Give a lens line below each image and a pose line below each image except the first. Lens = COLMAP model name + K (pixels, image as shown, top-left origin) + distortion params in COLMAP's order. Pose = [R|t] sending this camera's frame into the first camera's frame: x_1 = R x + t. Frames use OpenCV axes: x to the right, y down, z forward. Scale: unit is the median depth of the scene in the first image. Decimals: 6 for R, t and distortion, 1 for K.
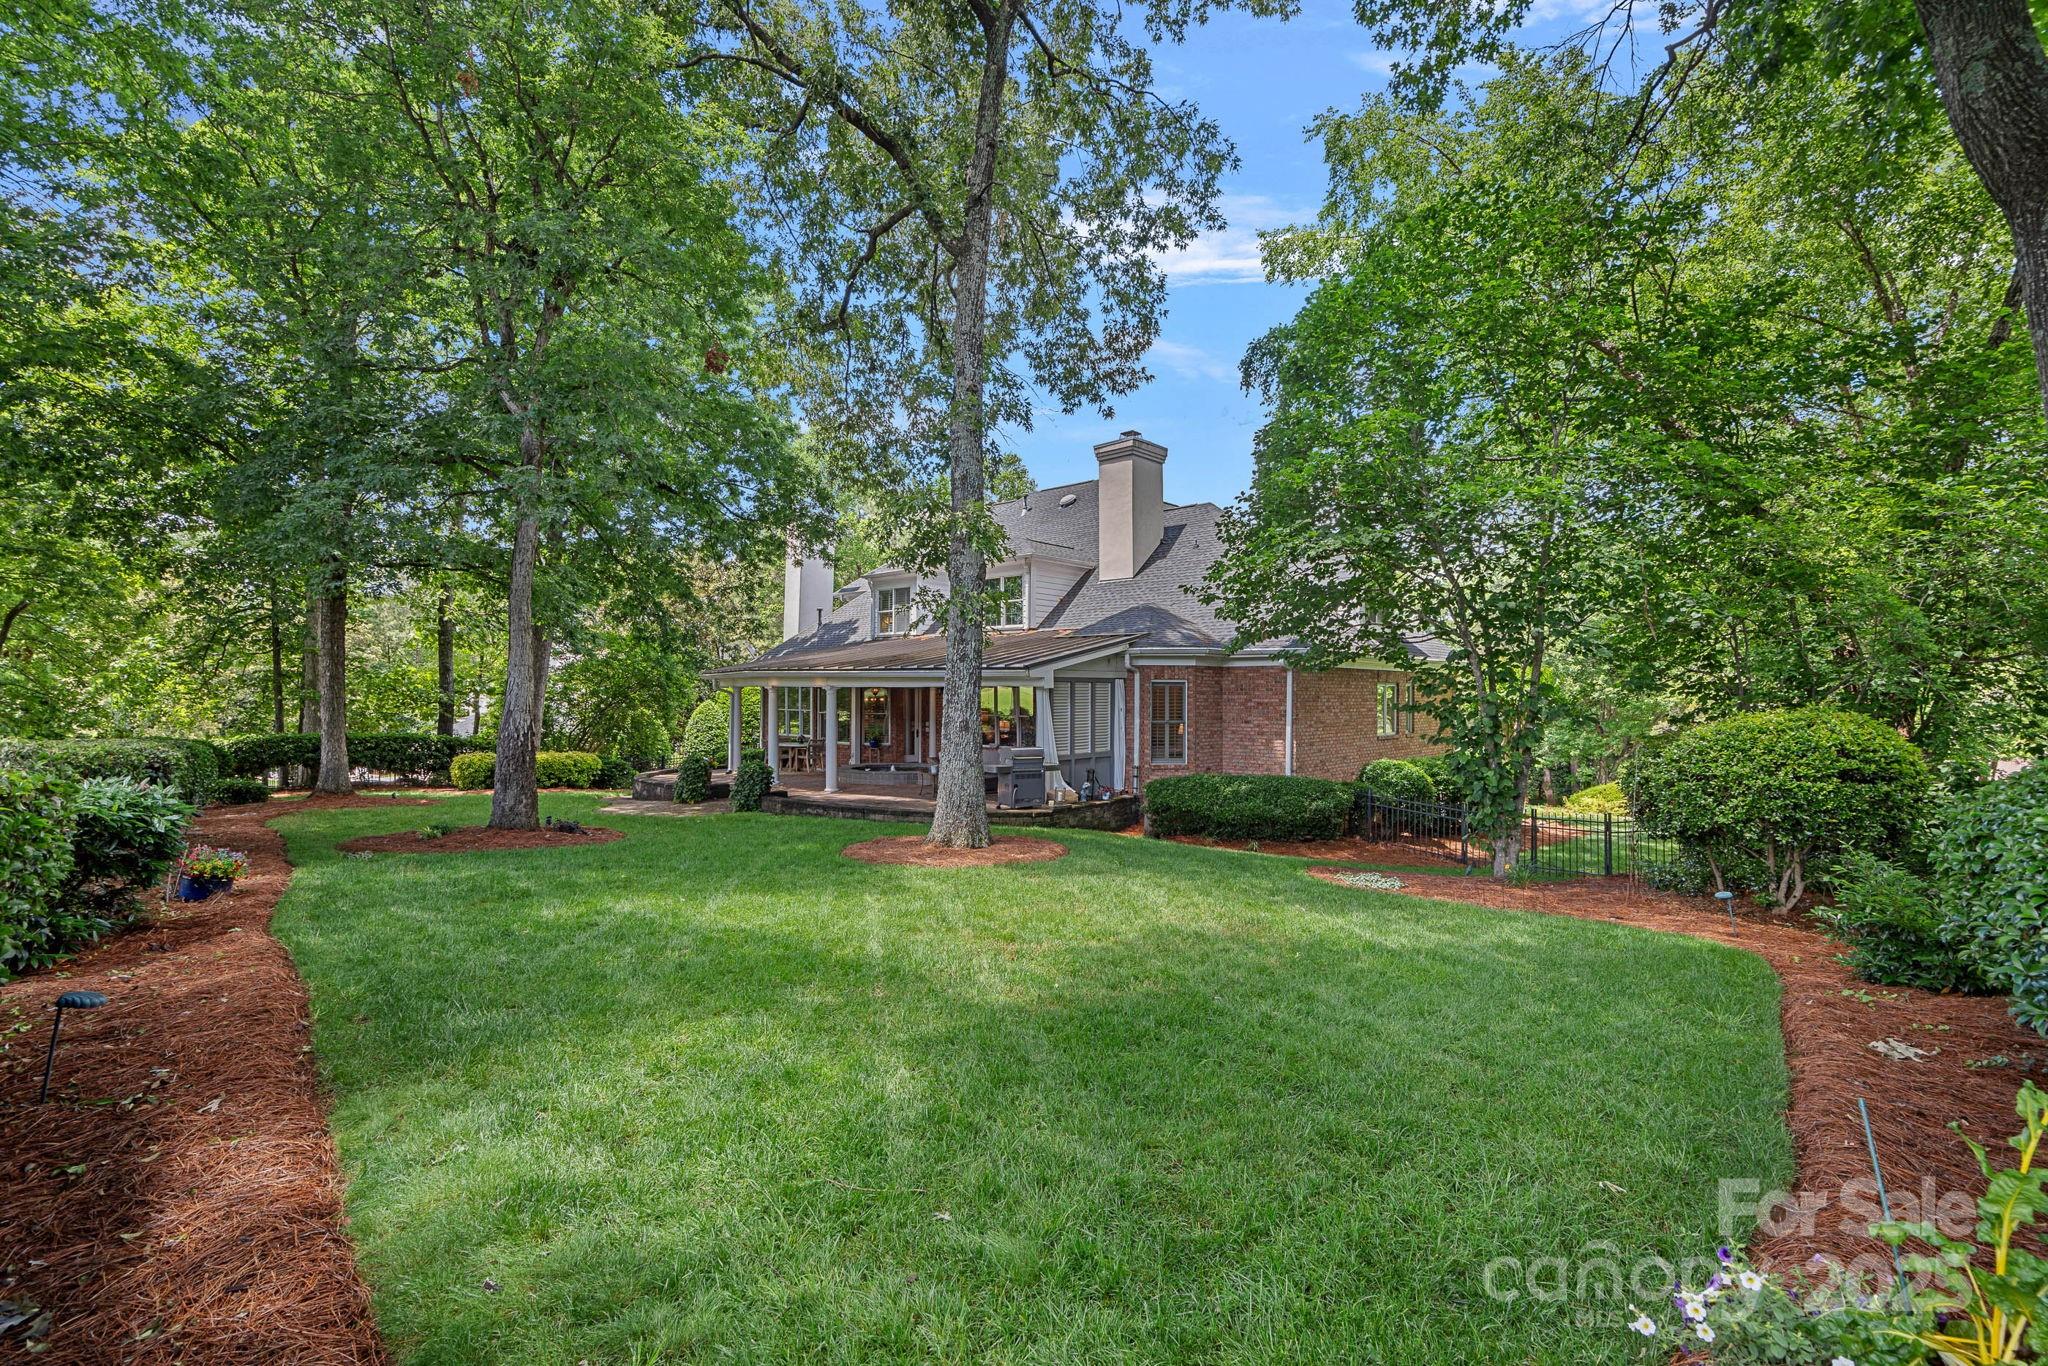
lens RADIAL K [[903.2, 0, 1024.0], [0, 903.2, 683.0], [0, 0, 1]] dist [-0.000379, -0.000027]
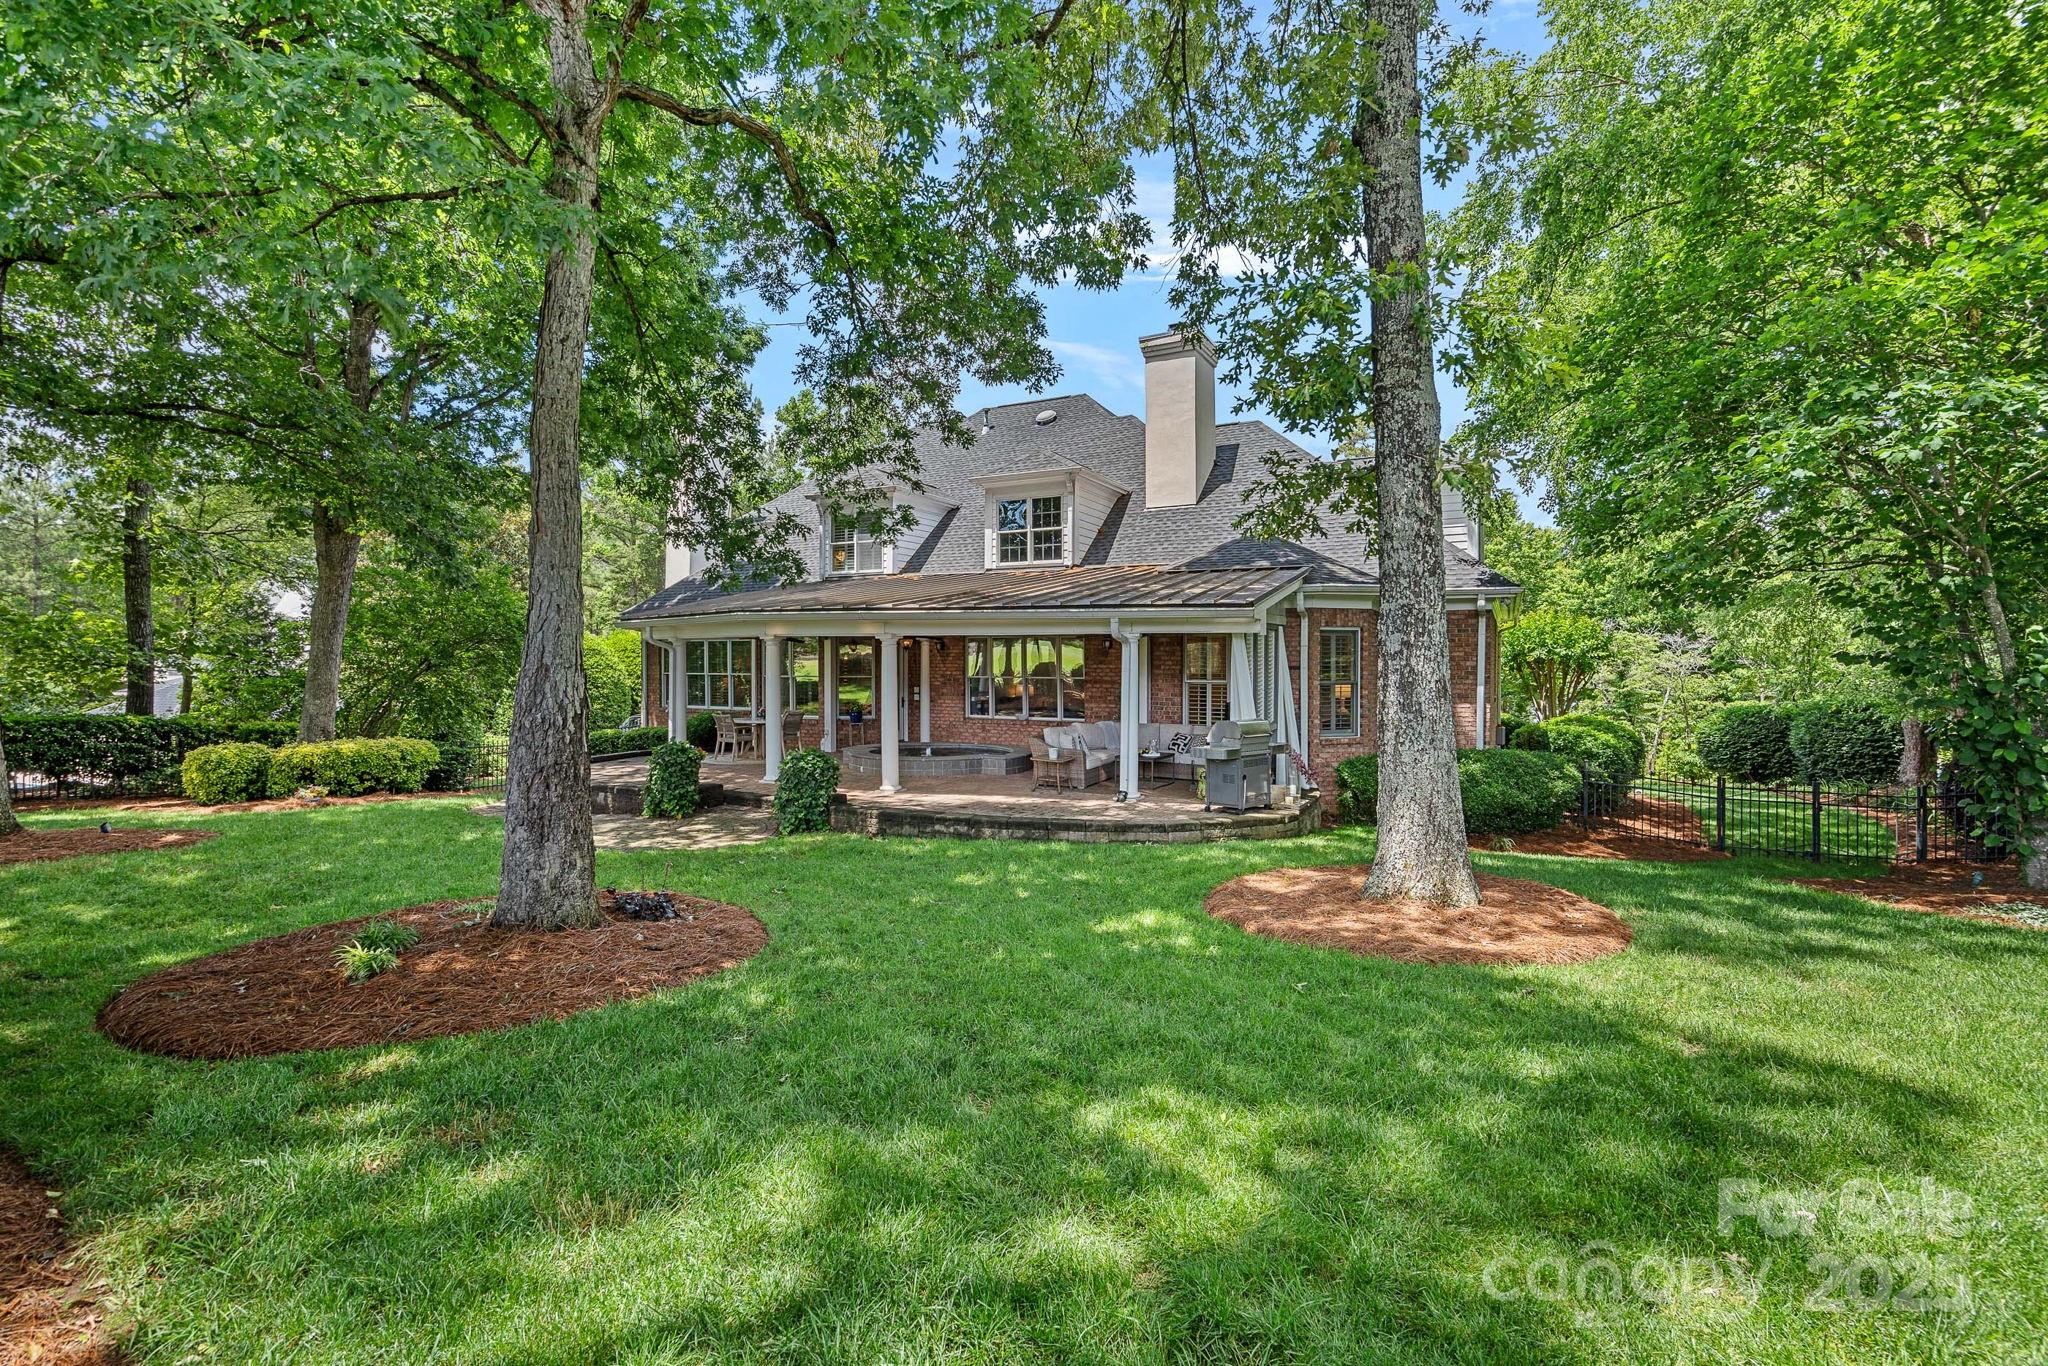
lens RADIAL K [[907.4, 0, 999.1], [0, 907.4, 647.7], [0, 0, 1]] dist [0.017226, 0.000100]
pose [[0.973491, 0.000642, 0.228725, -0.225379], [0.000141, 0.999994, -0.003405, 0.012933], [-0.228726, 0.003347, 0.973485, 0.252108]]
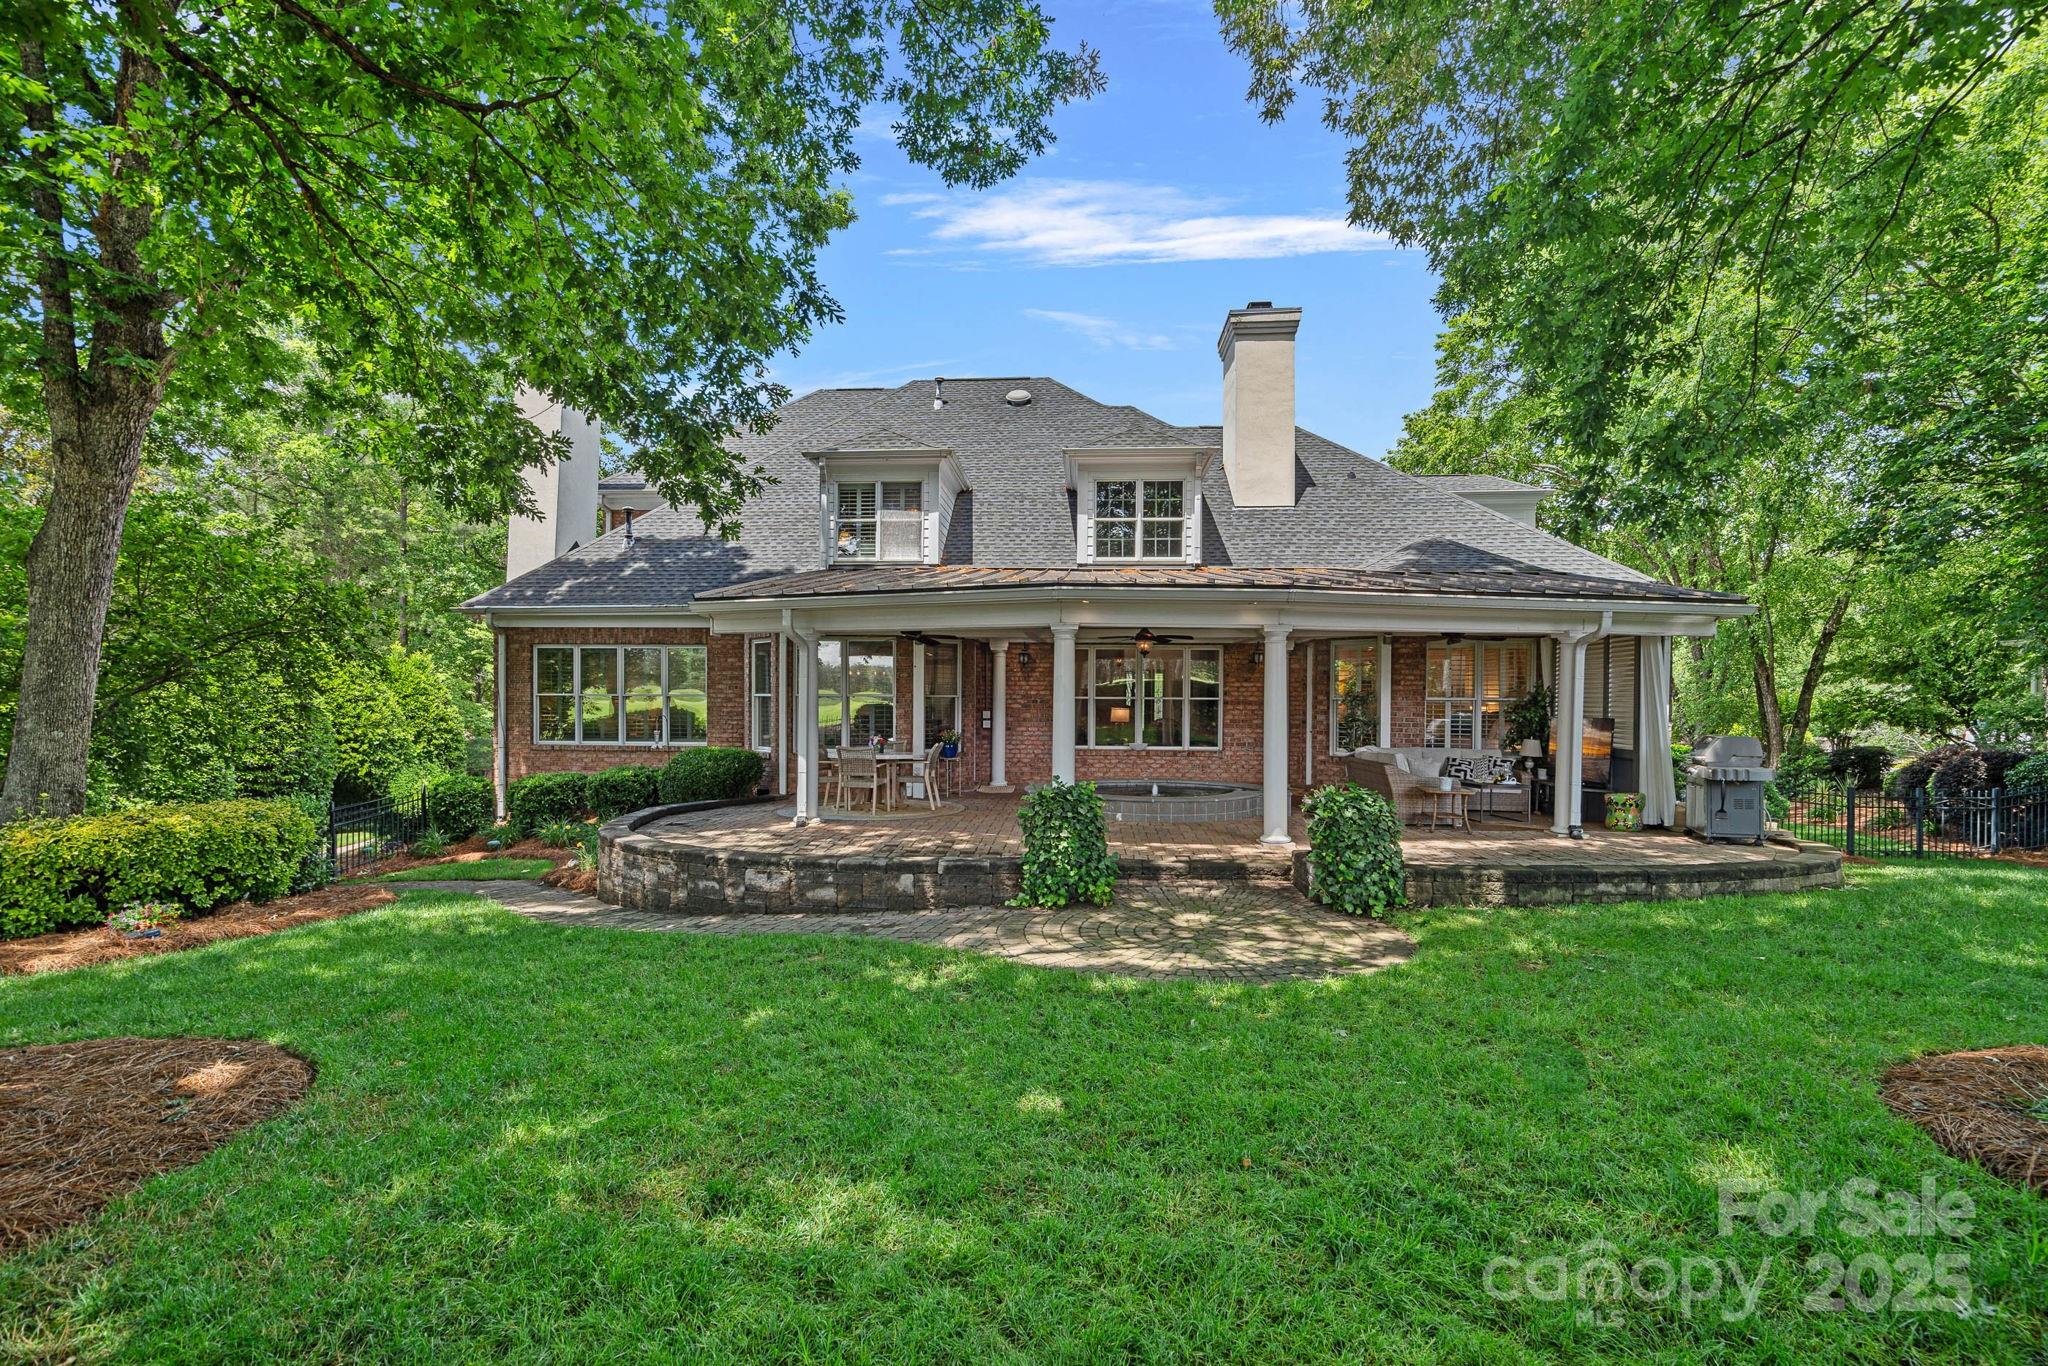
lens RADIAL K [[936.0, 0, 1024.0], [0, 936.0, 683.0], [0, 0, 1]] dist [0.000919, 0.000039]
pose [[0.793394, 0.009679, 0.608632, -0.483846], [-0.007540, 0.999953, -0.006074, 0.029547], [-0.608662, 0.000230, 0.793430, 0.524080]]
